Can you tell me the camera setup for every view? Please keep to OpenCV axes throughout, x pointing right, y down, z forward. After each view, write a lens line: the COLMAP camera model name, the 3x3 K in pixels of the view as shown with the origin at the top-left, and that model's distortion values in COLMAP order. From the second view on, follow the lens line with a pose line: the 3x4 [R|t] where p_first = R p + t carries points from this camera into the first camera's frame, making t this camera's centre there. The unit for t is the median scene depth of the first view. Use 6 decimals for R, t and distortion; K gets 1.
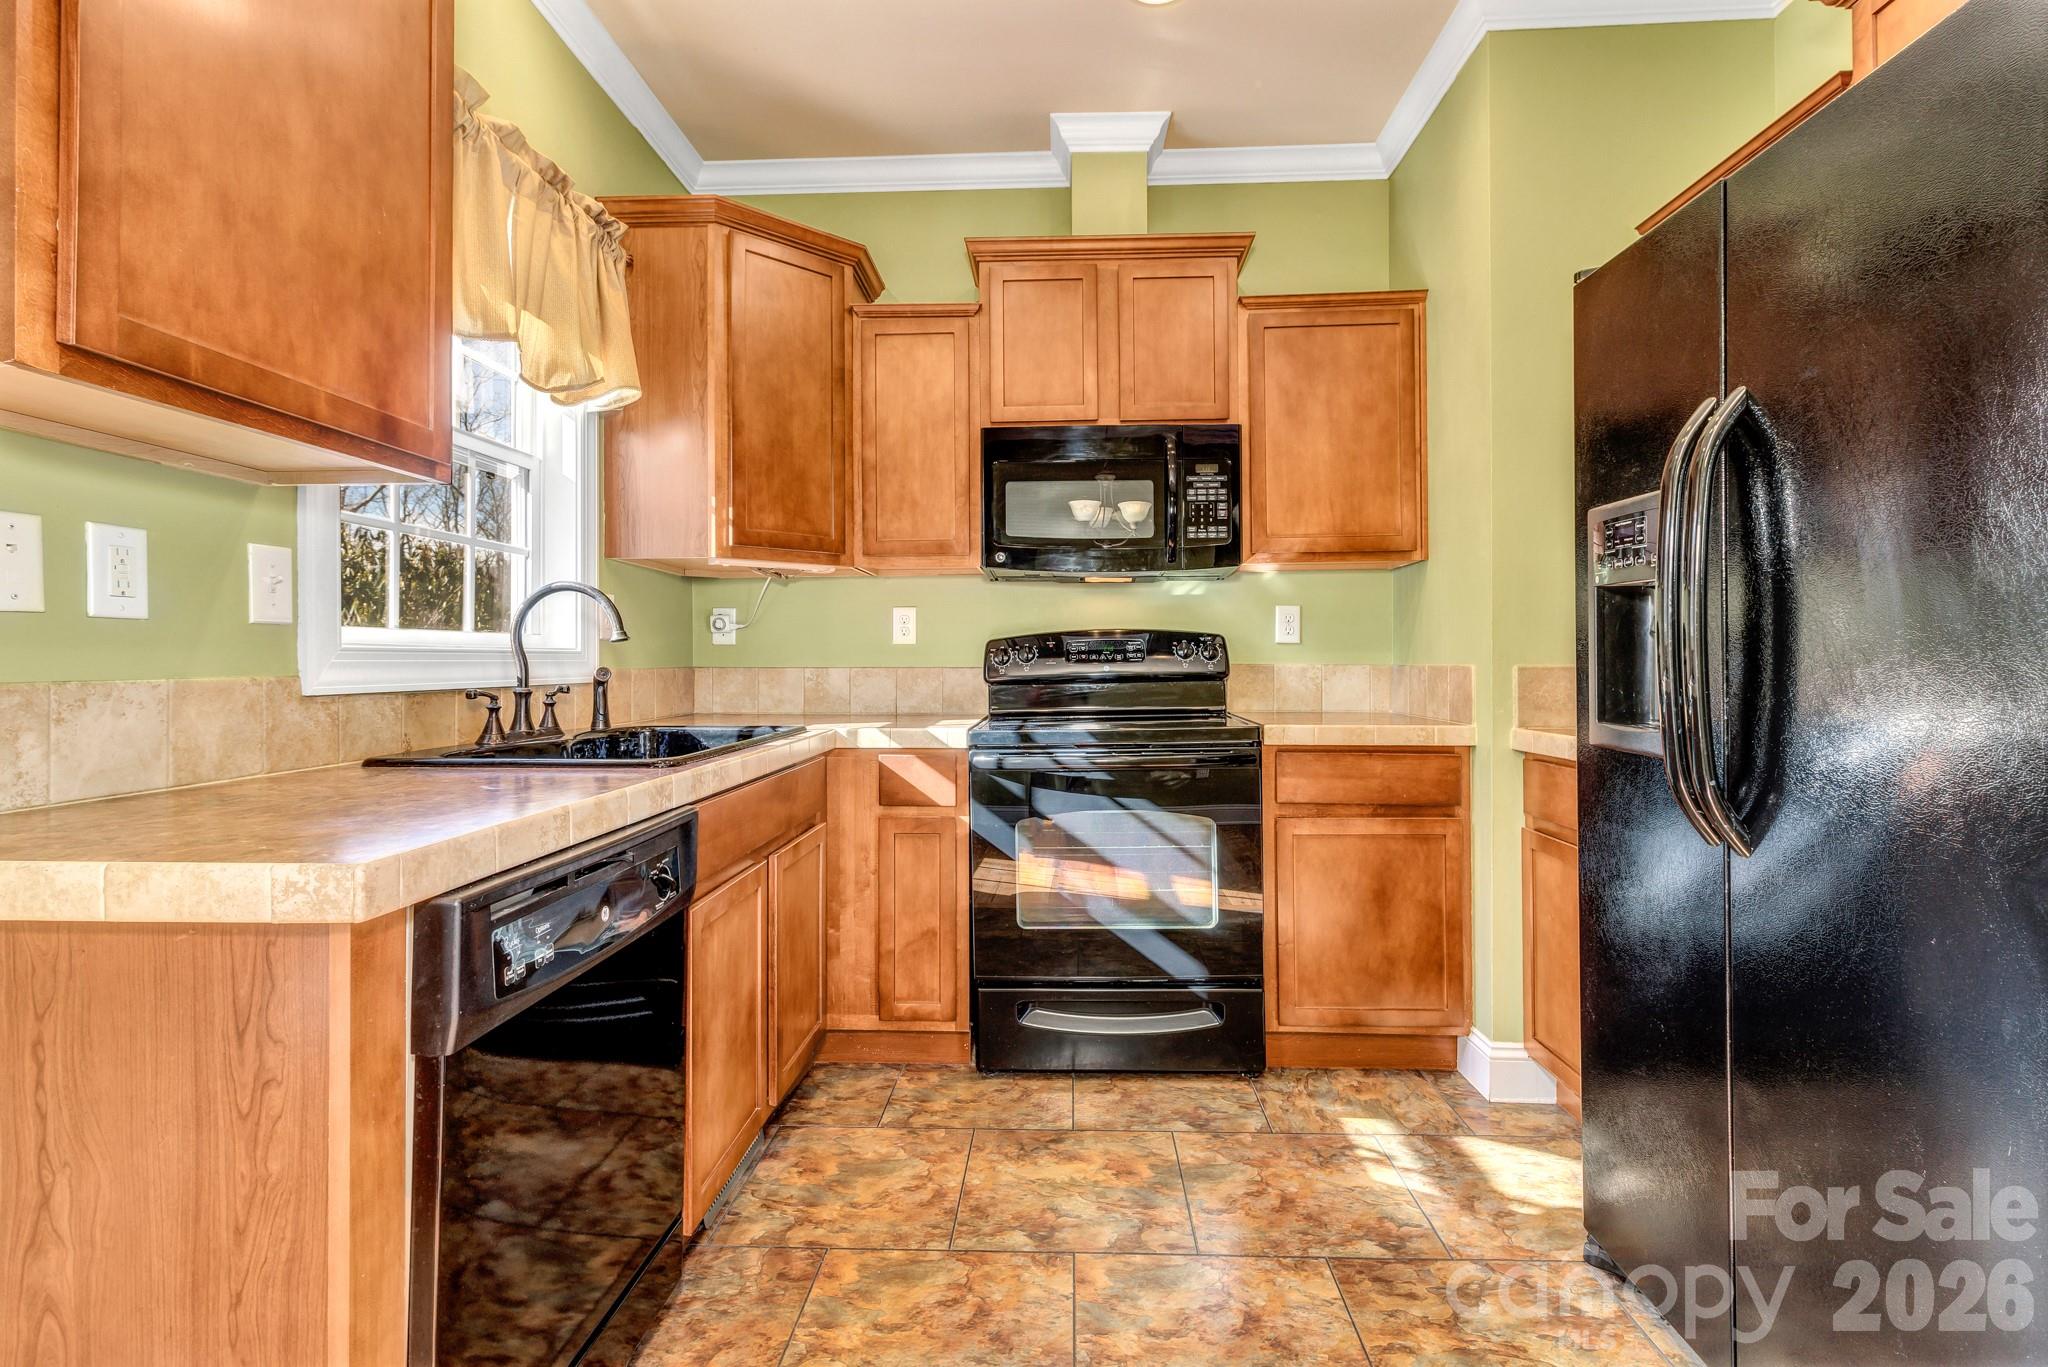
lens RADIAL K [[951.2, 0, 1026.1], [0, 951.2, 657.0], [0, 0, 1]] dist [0.001171, 0.000043]
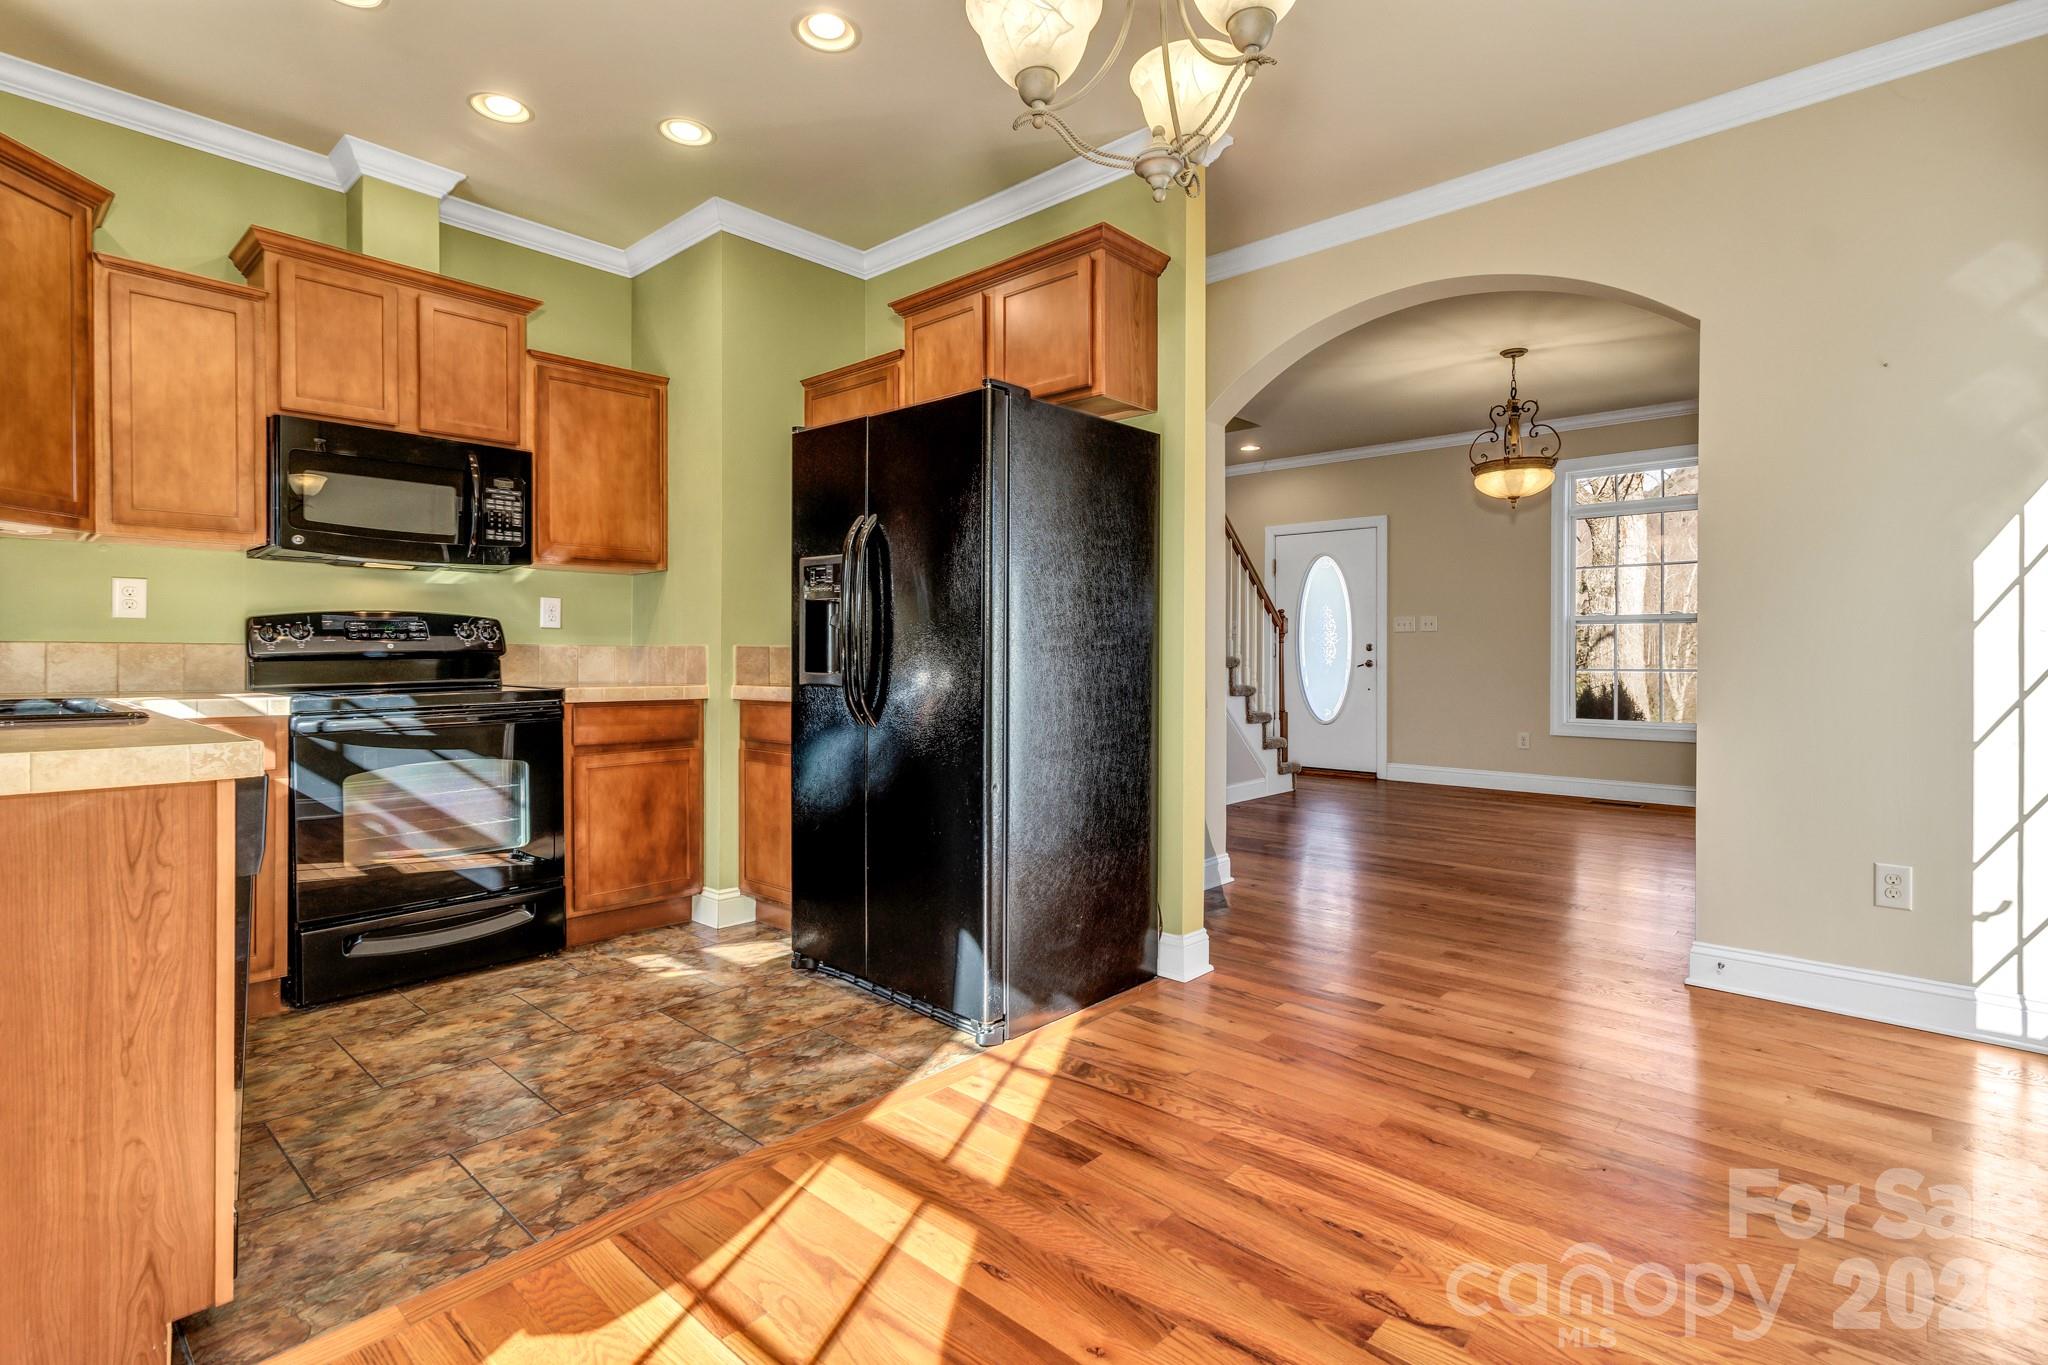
lens RADIAL K [[951.2, 0, 1034.3], [0, 951.2, 665.1], [0, 0, 1]] dist [0.001171, 0.000043]
pose [[0.631893, -0.004056, 0.775045, -0.406906], [-0.008474, 0.999890, 0.012142, 0.020129], [-0.775009, -0.014241, 0.631790, -0.385938]]
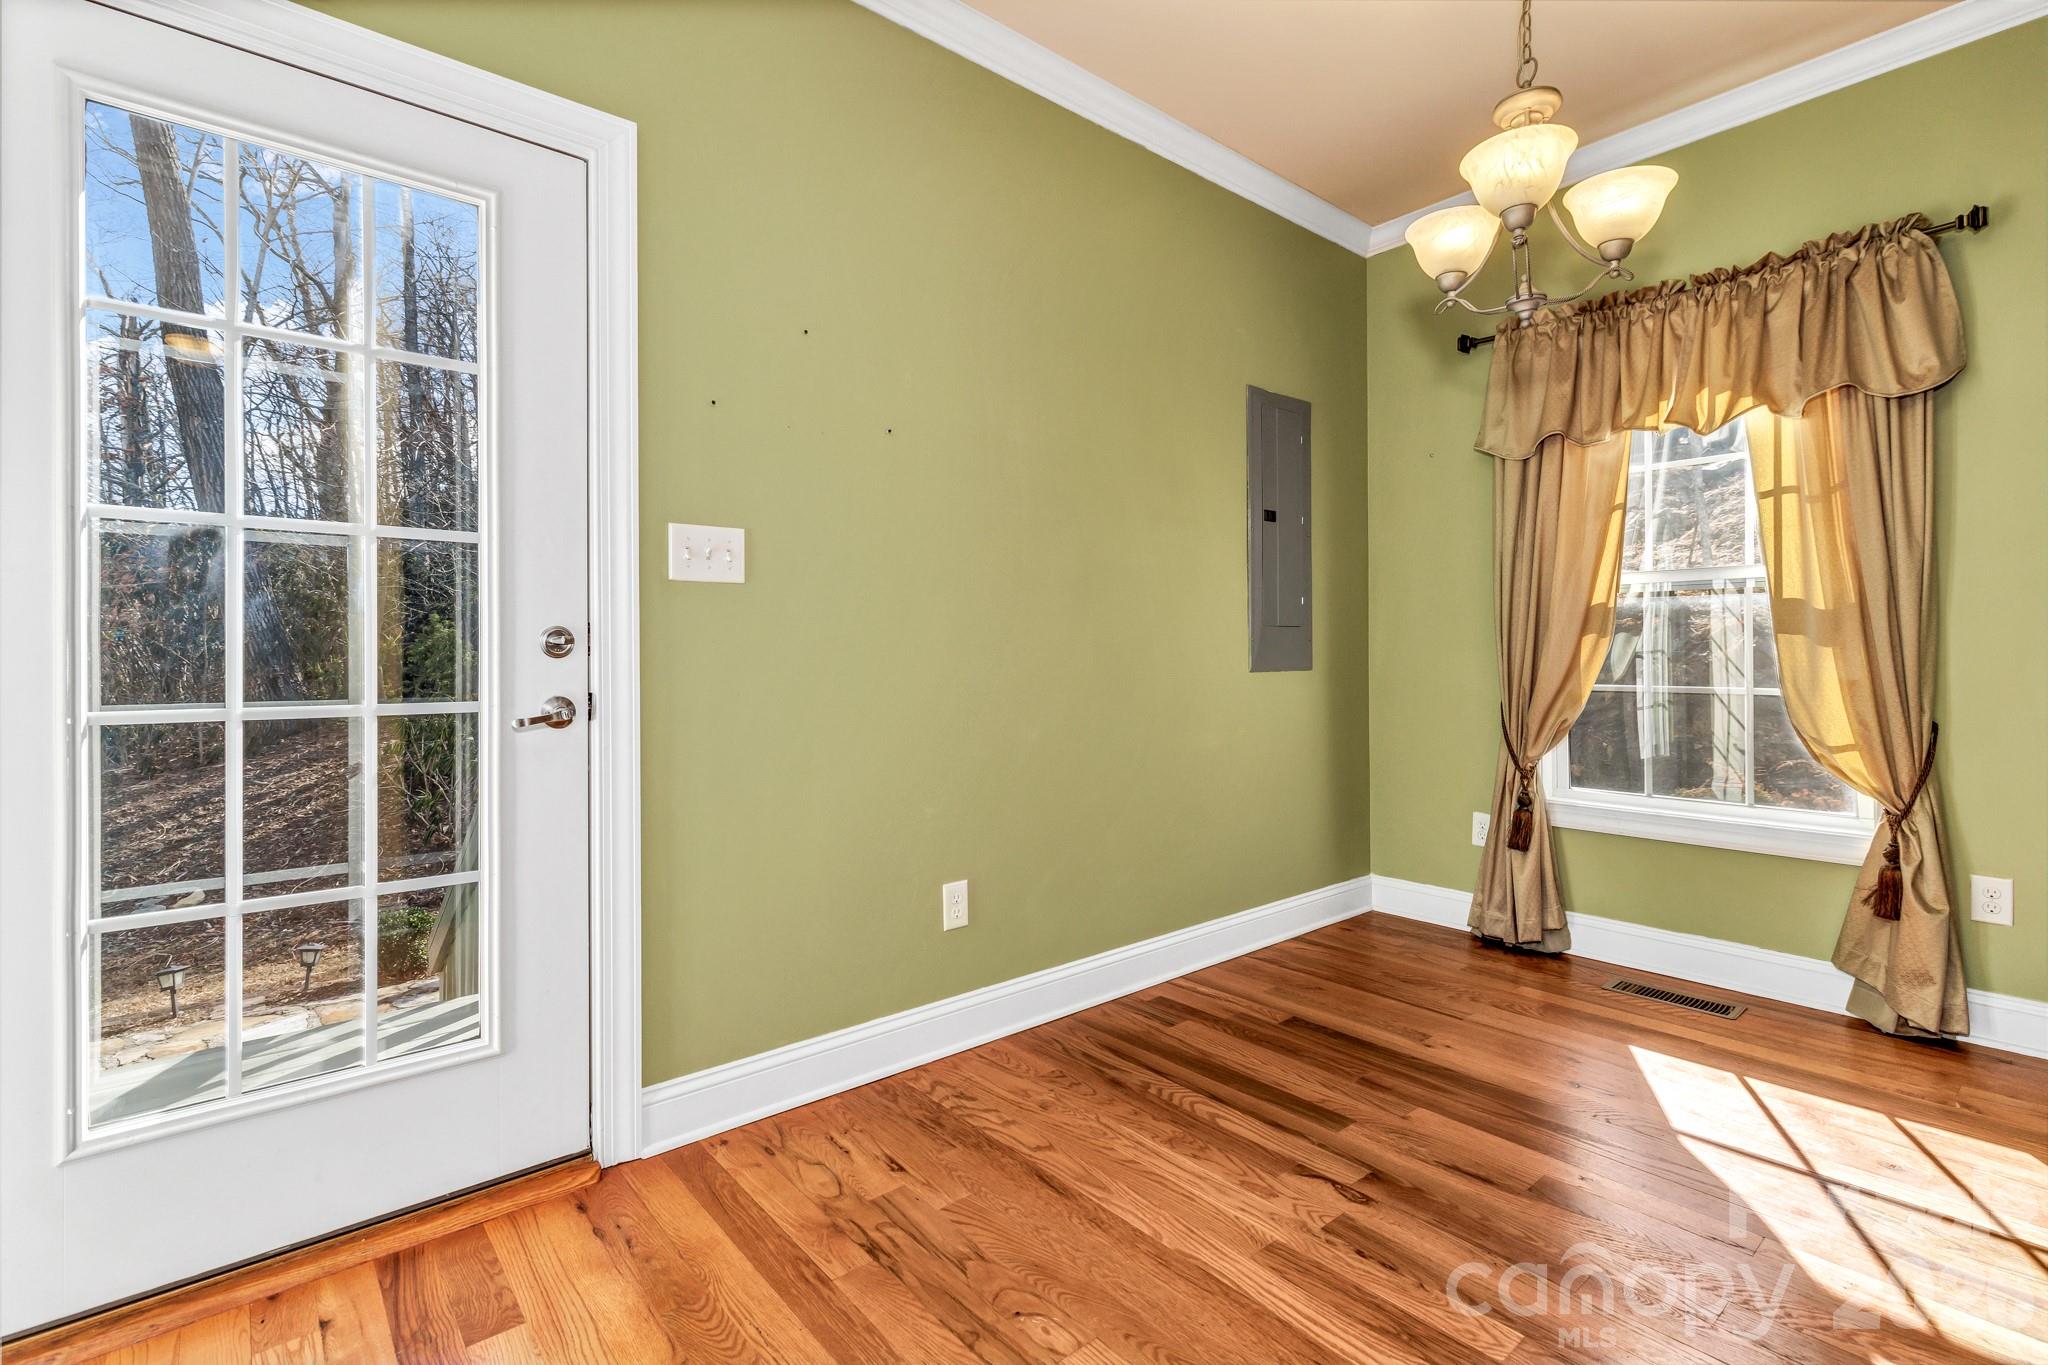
lens RADIAL K [[951.2, 0, 1035.1], [0, 951.2, 658.5], [0, 0, 1]] dist [0.001171, 0.000043]
pose [[-0.729264, 0.016343, -0.684038, 1.021946], [0.013826, 0.999863, 0.009148, 0.009410], [0.684093, -0.002787, -0.729389, 0.252283]]
